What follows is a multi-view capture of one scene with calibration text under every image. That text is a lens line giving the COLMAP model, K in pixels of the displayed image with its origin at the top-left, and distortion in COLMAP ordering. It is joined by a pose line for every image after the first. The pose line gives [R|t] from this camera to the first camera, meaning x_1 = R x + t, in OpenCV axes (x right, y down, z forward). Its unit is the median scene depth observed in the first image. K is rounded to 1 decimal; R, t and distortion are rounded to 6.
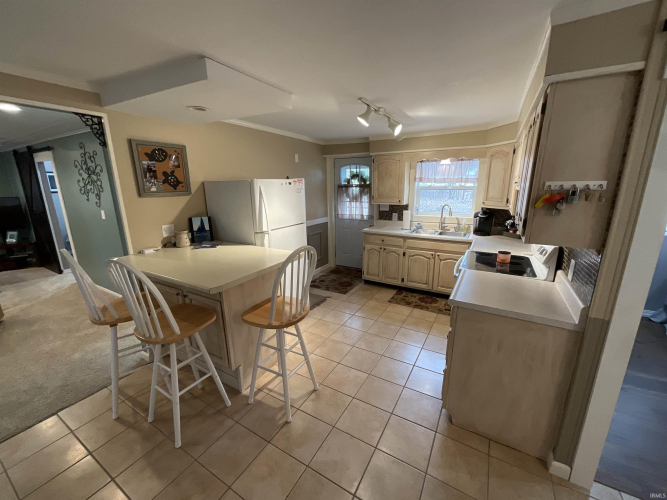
lens RADIAL K [[271.2, 0, 333.5], [0, 271.2, 251.2], [0, 0, 1]] dist [0.001083, -0.000794]
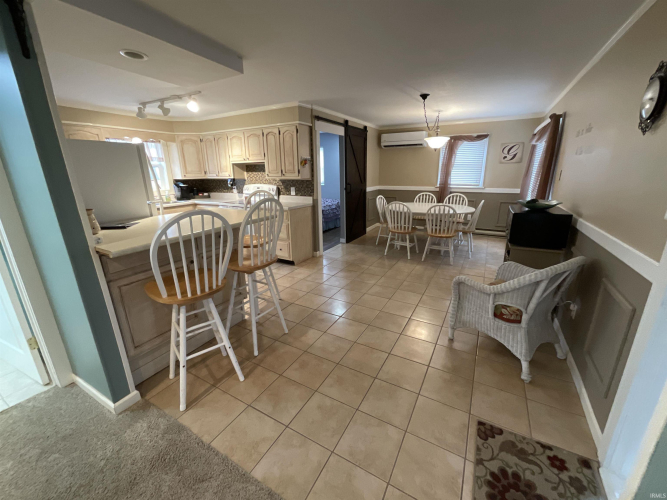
lens RADIAL K [[271.2, 0, 337.7], [0, 271.2, 247.7], [0, 0, 1]] dist [0.001083, -0.000794]
pose [[-0.021466, -0.273611, 0.961601, -1.966944], [0.254171, 0.928727, 0.269931, -0.019998], [-0.966921, 0.250205, 0.049608, 0.593037]]
